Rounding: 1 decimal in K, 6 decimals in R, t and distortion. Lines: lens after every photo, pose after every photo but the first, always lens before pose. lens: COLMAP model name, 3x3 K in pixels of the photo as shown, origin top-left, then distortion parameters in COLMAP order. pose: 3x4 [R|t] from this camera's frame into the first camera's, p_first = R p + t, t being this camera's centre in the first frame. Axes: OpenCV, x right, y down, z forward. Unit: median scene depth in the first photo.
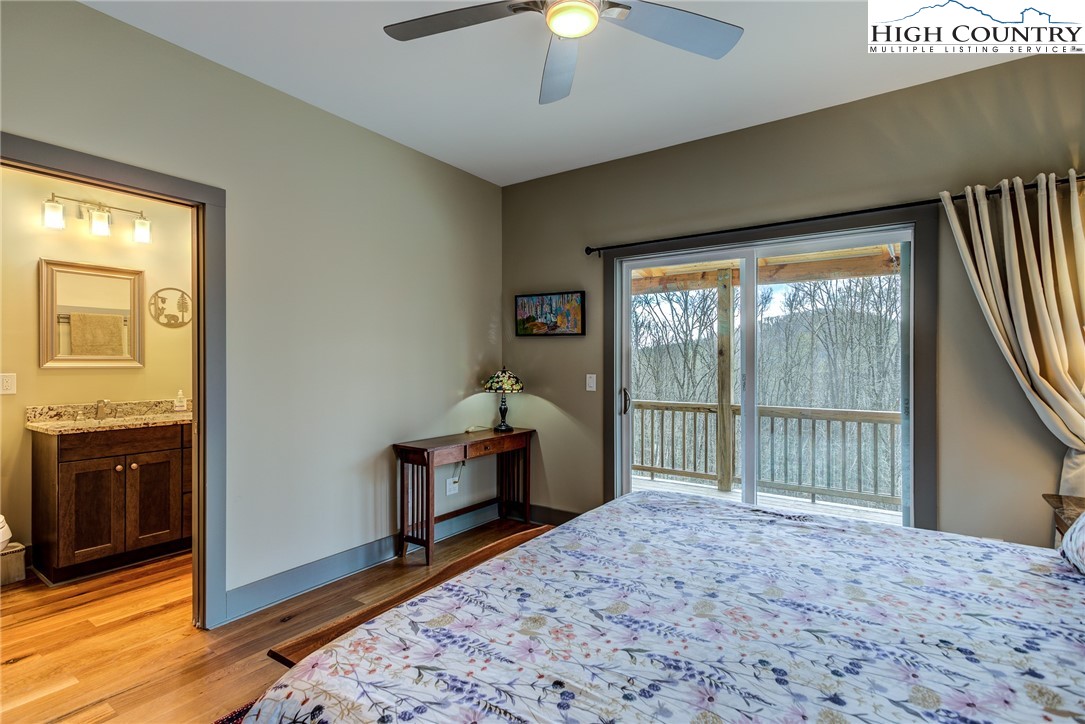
lens RADIAL K [[528.7, 0, 542.0], [0, 528.7, 363.8], [0, 0, 1]] dist [0.006050, 0.001522]
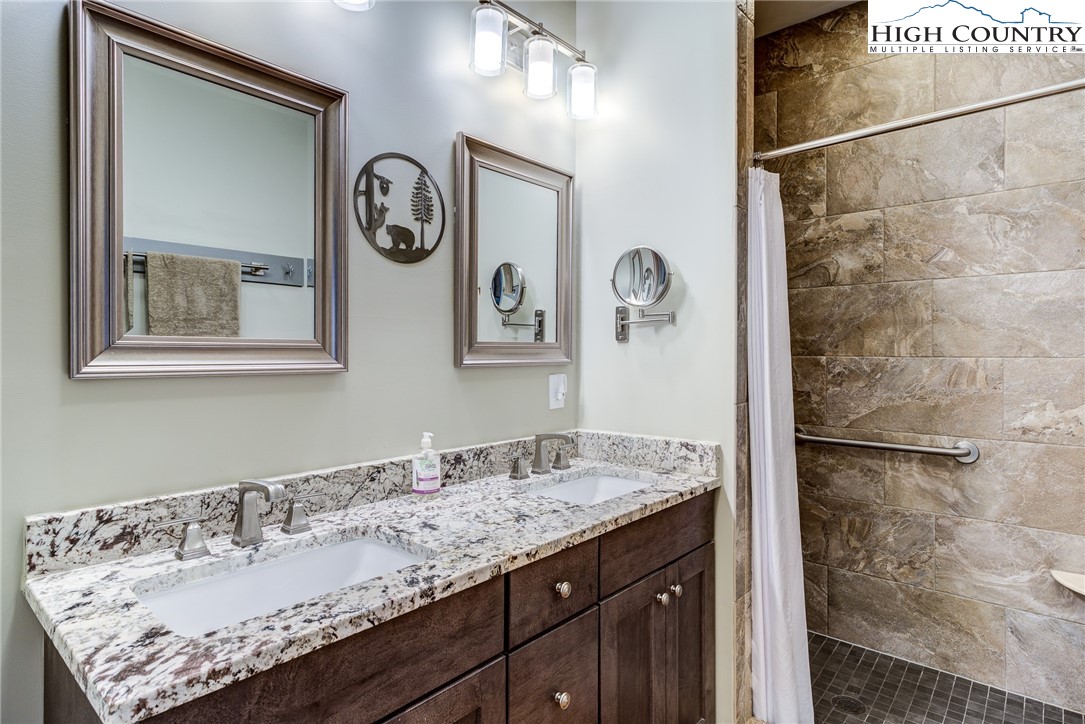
lens RADIAL K [[585.9, 0, 540.4], [0, 585.9, 358.2], [0, 0, 1]] dist [-0.008103, 0.000450]
pose [[0.993140, 0.004070, -0.116863, -0.466054], [-0.003306, 0.999972, 0.006728, -0.003741], [0.116887, -0.006296, 0.993125, 0.510627]]
